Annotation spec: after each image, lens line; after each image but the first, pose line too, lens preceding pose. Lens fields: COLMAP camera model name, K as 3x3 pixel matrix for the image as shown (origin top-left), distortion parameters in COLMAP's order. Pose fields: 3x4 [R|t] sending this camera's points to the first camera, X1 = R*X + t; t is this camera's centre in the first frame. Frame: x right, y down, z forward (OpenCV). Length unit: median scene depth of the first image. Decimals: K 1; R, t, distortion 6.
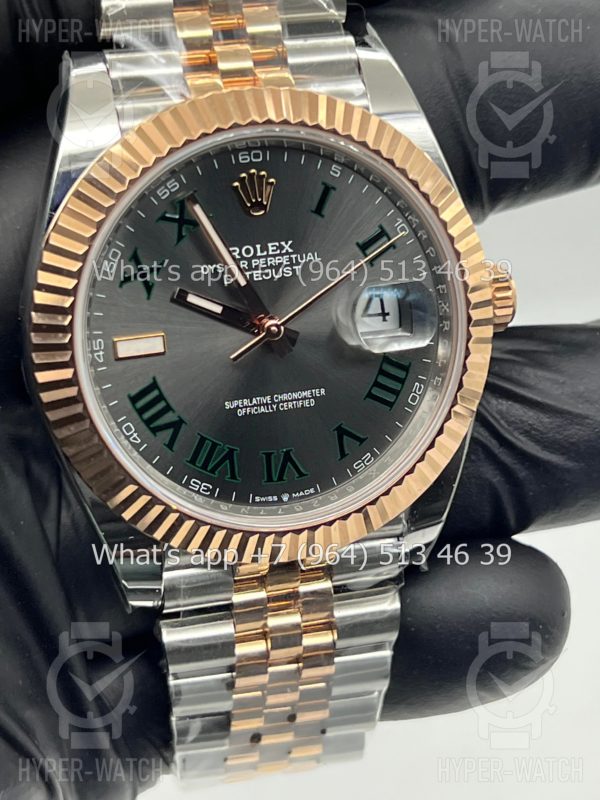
lens RADIAL K [[1892.6, 0, 296.2], [0, 1892.6, 405.7], [0, 0, 1]] dist [0.143596, 0.000000]
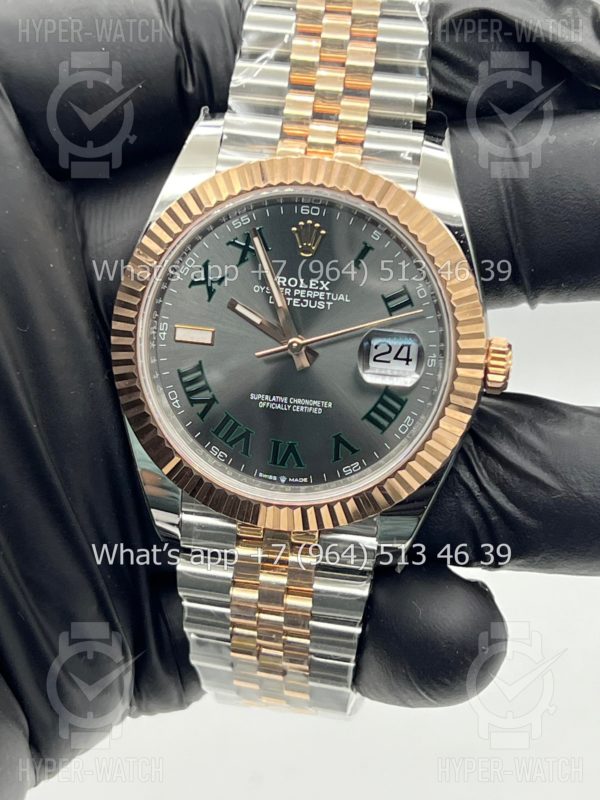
lens RADIAL K [[1892.6, 0, 302.2], [0, 1892.6, 393.8], [0, 0, 1]] dist [0.143596, 0.000000]
pose [[0.915921, 0.225365, -0.332113, 0.417887], [-0.241788, 0.970293, -0.008397, 0.000604], [0.320355, 0.087992, 0.943202, -0.193015]]
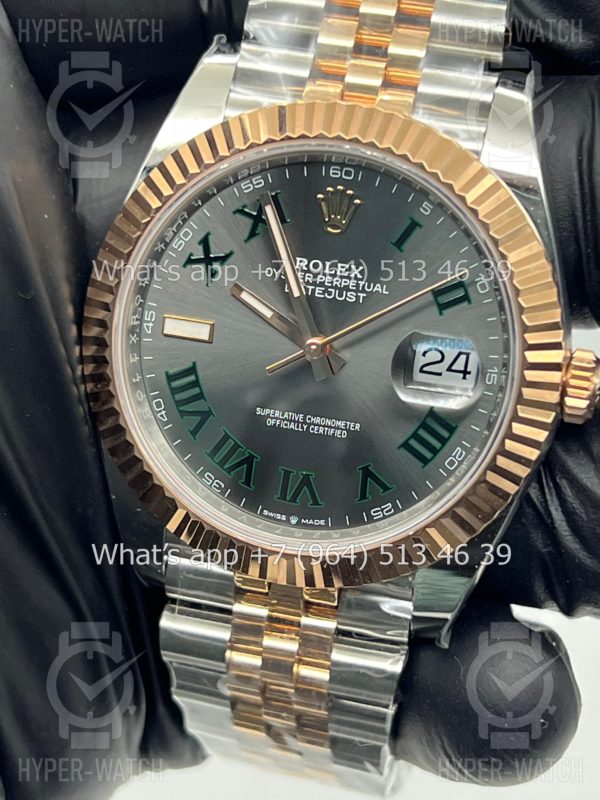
lens RADIAL K [[1892.6, 0, 303.9], [0, 1892.6, 399.6], [0, 0, 1]] dist [0.143596, 0.000000]
pose [[0.866196, 0.275581, -0.416845, 0.393908], [-0.284874, 0.957680, 0.041171, -0.053290], [0.410550, 0.083087, 0.908045, 0.112800]]
